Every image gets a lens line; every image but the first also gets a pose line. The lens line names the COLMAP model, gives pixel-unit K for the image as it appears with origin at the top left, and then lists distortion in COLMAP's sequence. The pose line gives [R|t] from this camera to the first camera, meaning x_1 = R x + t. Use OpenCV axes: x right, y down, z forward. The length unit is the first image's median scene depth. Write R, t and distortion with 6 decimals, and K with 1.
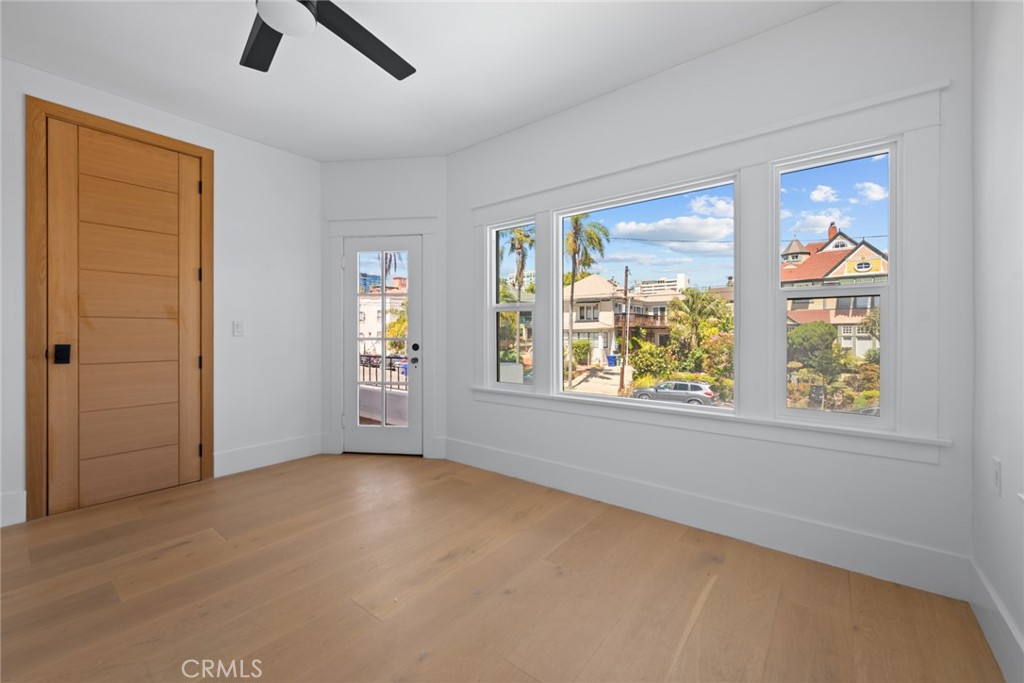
lens RADIAL K [[408.4, 0, 514.7], [0, 408.4, 336.9], [0, 0, 1]] dist [0.002219, 0.000133]
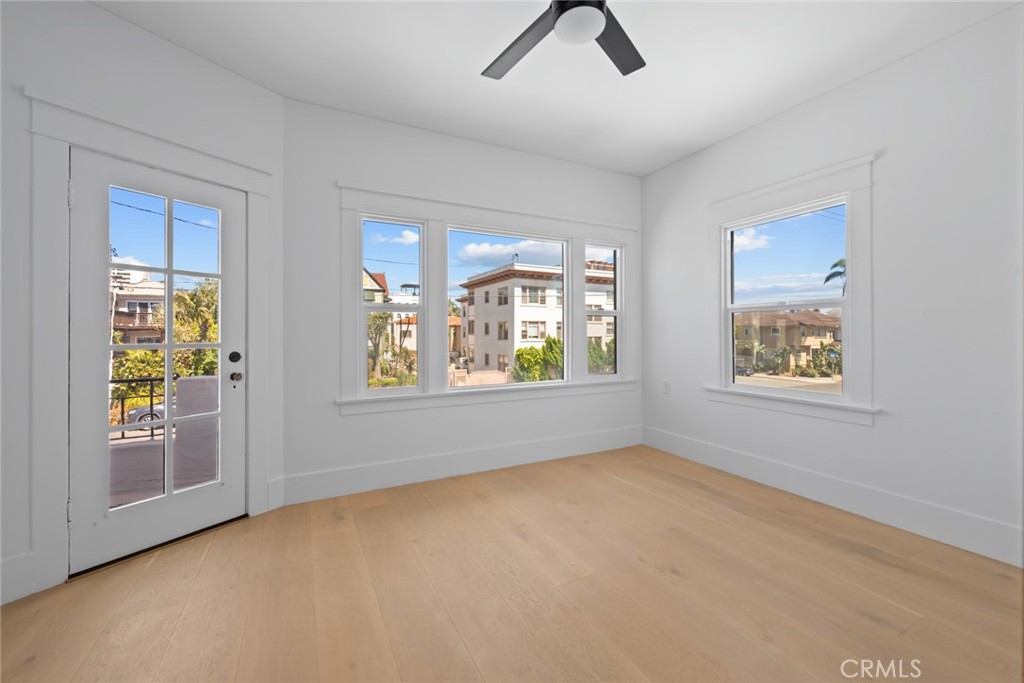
lens RADIAL K [[408.4, 0, 512.2], [0, 408.4, 335.3], [0, 0, 1]] dist [0.002219, 0.000133]
pose [[0.416666, -0.001043, 0.909059, -0.665606], [0.009583, 0.999949, -0.003245, -0.003403], [-0.909009, 0.010064, 0.416655, 0.309631]]
